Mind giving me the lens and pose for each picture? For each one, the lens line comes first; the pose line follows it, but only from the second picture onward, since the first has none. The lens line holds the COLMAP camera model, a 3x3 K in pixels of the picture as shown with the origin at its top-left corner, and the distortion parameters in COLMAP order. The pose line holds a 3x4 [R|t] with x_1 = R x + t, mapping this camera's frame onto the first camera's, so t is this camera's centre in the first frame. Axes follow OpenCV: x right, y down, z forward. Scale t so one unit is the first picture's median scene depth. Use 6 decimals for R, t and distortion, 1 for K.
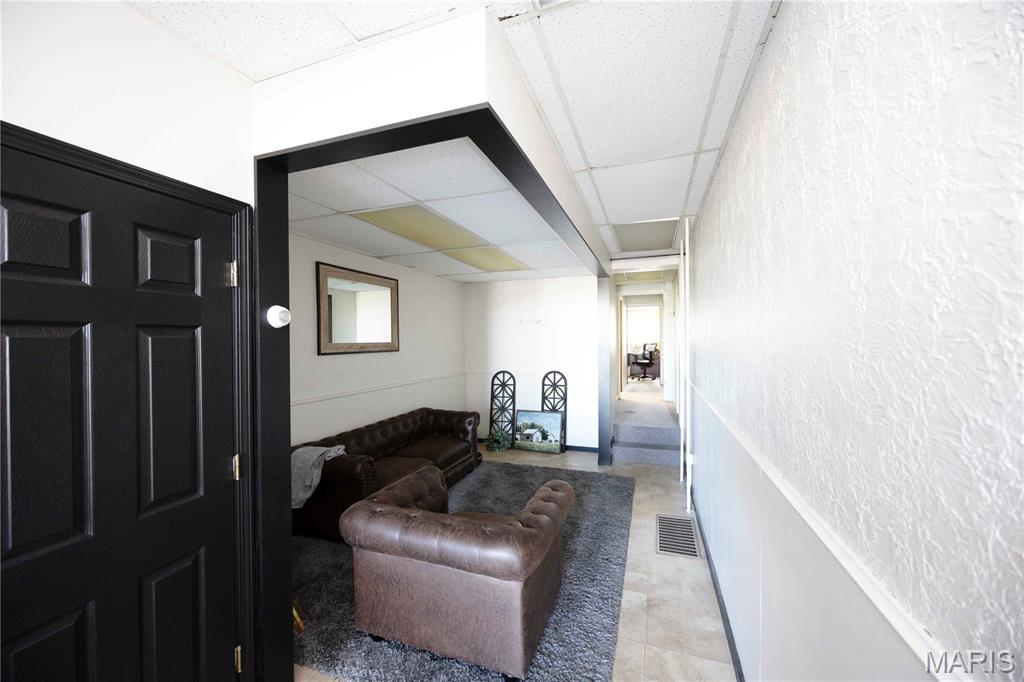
lens RADIAL K [[387.7, 0, 512.8], [0, 387.7, 341.9], [0, 0, 1]] dist [-0.006324, 0.000167]
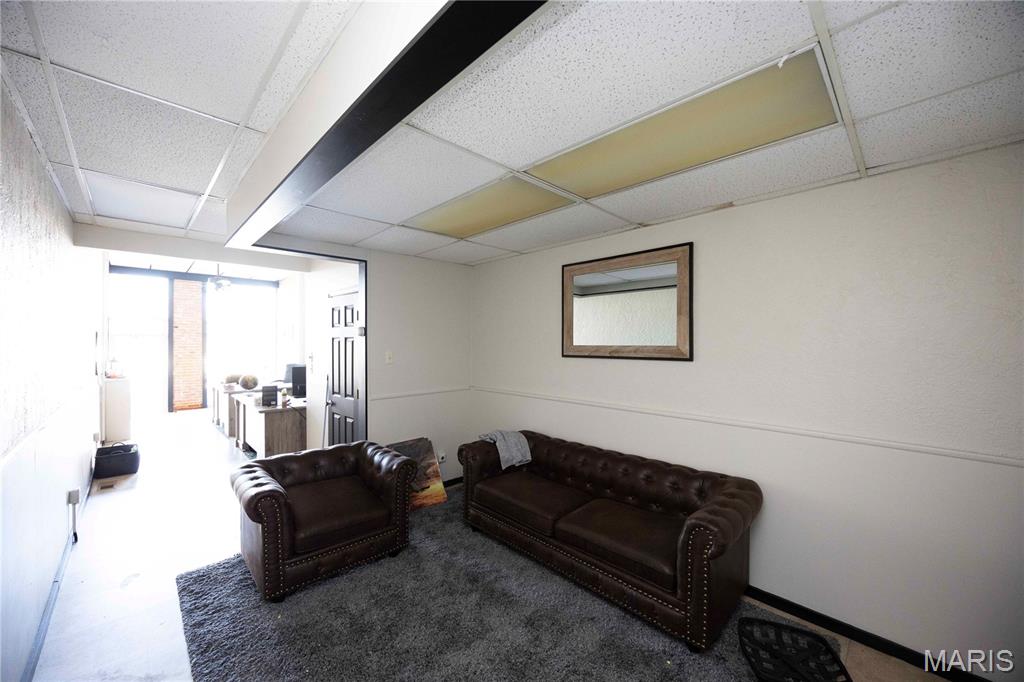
lens RADIAL K [[387.7, 0, 512.2], [0, 387.7, 341.2], [0, 0, 1]] dist [-0.006324, 0.000167]
pose [[-0.435619, 0.004525, -0.900120, 0.440576], [-0.002980, 0.999975, 0.006469, -0.012126], [0.900126, 0.005501, -0.435595, 1.220901]]
